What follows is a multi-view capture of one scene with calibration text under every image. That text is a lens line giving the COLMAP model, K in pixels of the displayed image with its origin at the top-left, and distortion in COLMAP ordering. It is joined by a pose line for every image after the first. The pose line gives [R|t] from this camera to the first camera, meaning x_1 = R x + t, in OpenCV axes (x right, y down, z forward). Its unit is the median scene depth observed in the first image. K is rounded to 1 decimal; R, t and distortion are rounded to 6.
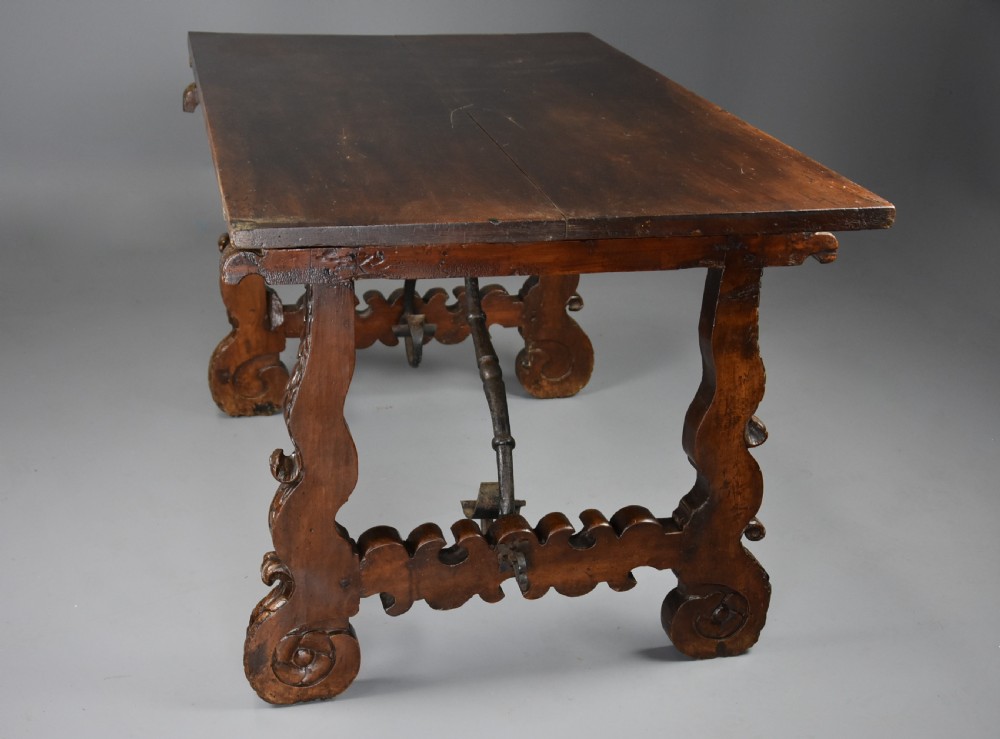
lens RADIAL K [[1416.5, 0, 472.7], [0, 1416.5, 368.3], [0, 0, 1]] dist [0.008295, -0.037069]
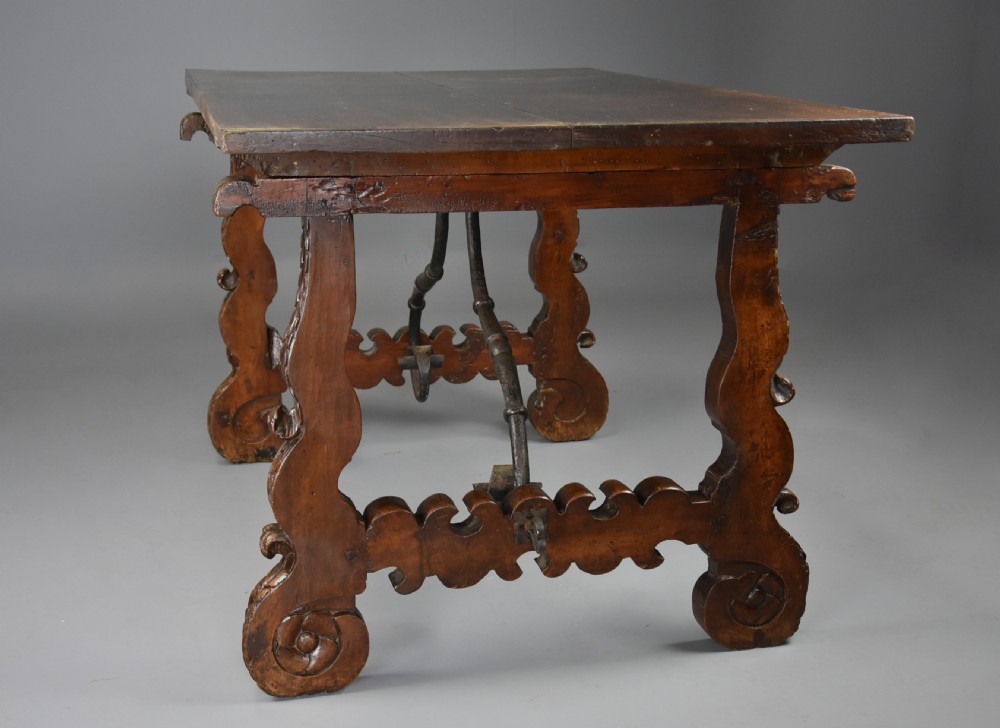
lens RADIAL K [[1431.0, 0, 478.7], [0, 1431.0, 363.2], [0, 0, 1]] dist [0.008113, 0.075101]
pose [[0.999498, -0.031637, -0.001431, -0.000652], [0.031115, 0.989420, -0.141701, 0.156532], [0.005899, 0.141586, 0.989908, 0.050861]]
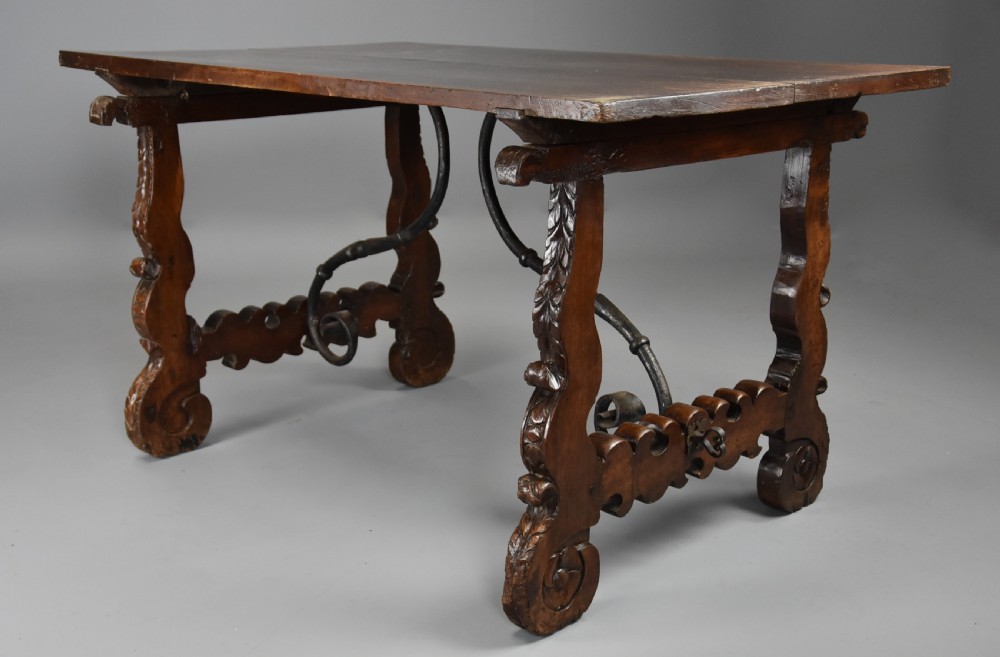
lens RADIAL K [[1329.2, 0, 500.0], [0, 1329.2, 328.5], [0, 0, 1]] dist [0.016192, 0.033933]
pose [[0.844476, -0.163854, 0.509914, -0.587030], [0.226548, 0.971970, -0.062860, 0.081418], [-0.485321, 0.168604, 0.857926, 0.192321]]
